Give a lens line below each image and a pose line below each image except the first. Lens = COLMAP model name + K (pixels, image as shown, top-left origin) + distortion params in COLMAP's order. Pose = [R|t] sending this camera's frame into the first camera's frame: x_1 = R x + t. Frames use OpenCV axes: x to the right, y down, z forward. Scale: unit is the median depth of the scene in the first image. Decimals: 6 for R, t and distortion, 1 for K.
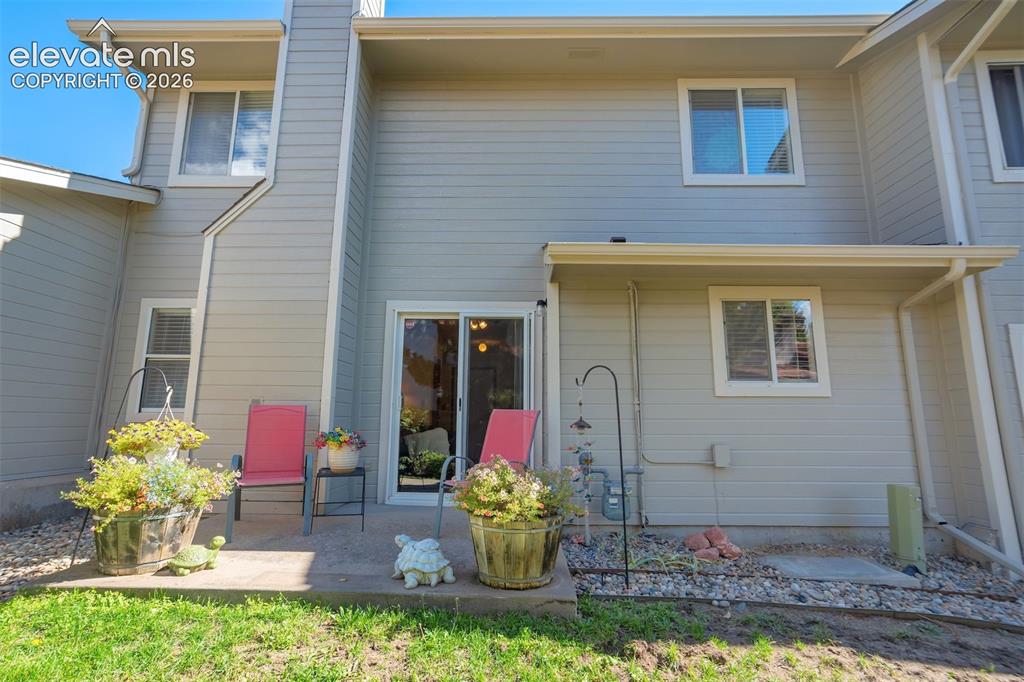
lens RADIAL K [[479.0, 0, 505.9], [0, 479.0, 345.2], [0, 0, 1]] dist [-0.043329, 0.018909]
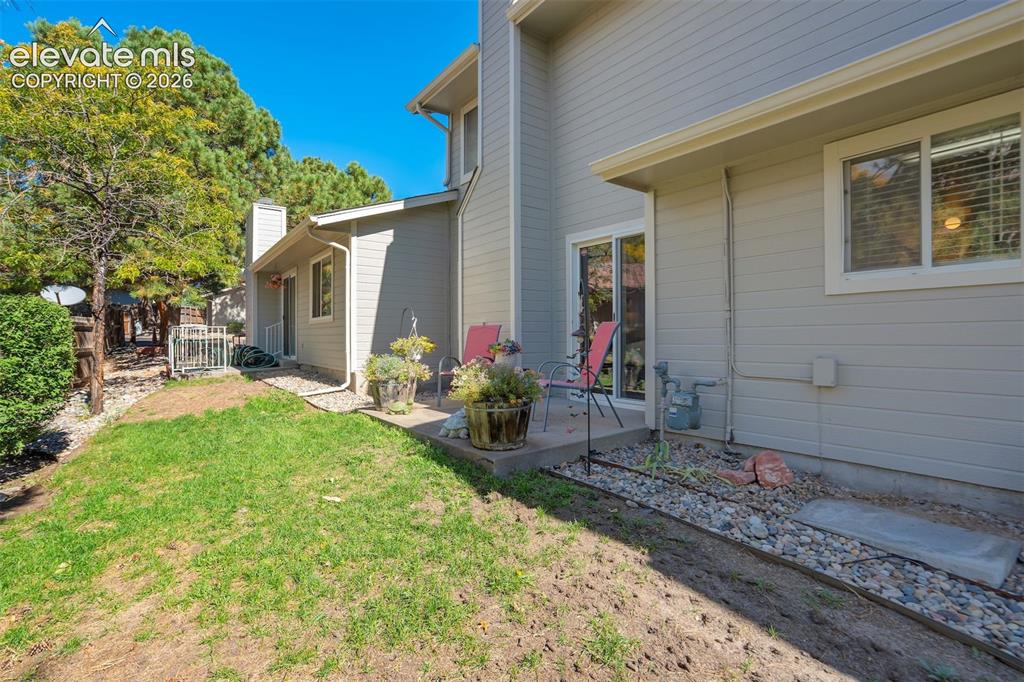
lens RADIAL K [[479.0, 0, 517.0], [0, 479.0, 333.8], [0, 0, 1]] dist [-0.043329, 0.018909]
pose [[0.619752, -0.019046, -0.784567, 0.745774], [0.136416, 0.987101, 0.083797, 0.040186], [0.772851, -0.158961, 0.614356, 0.149722]]
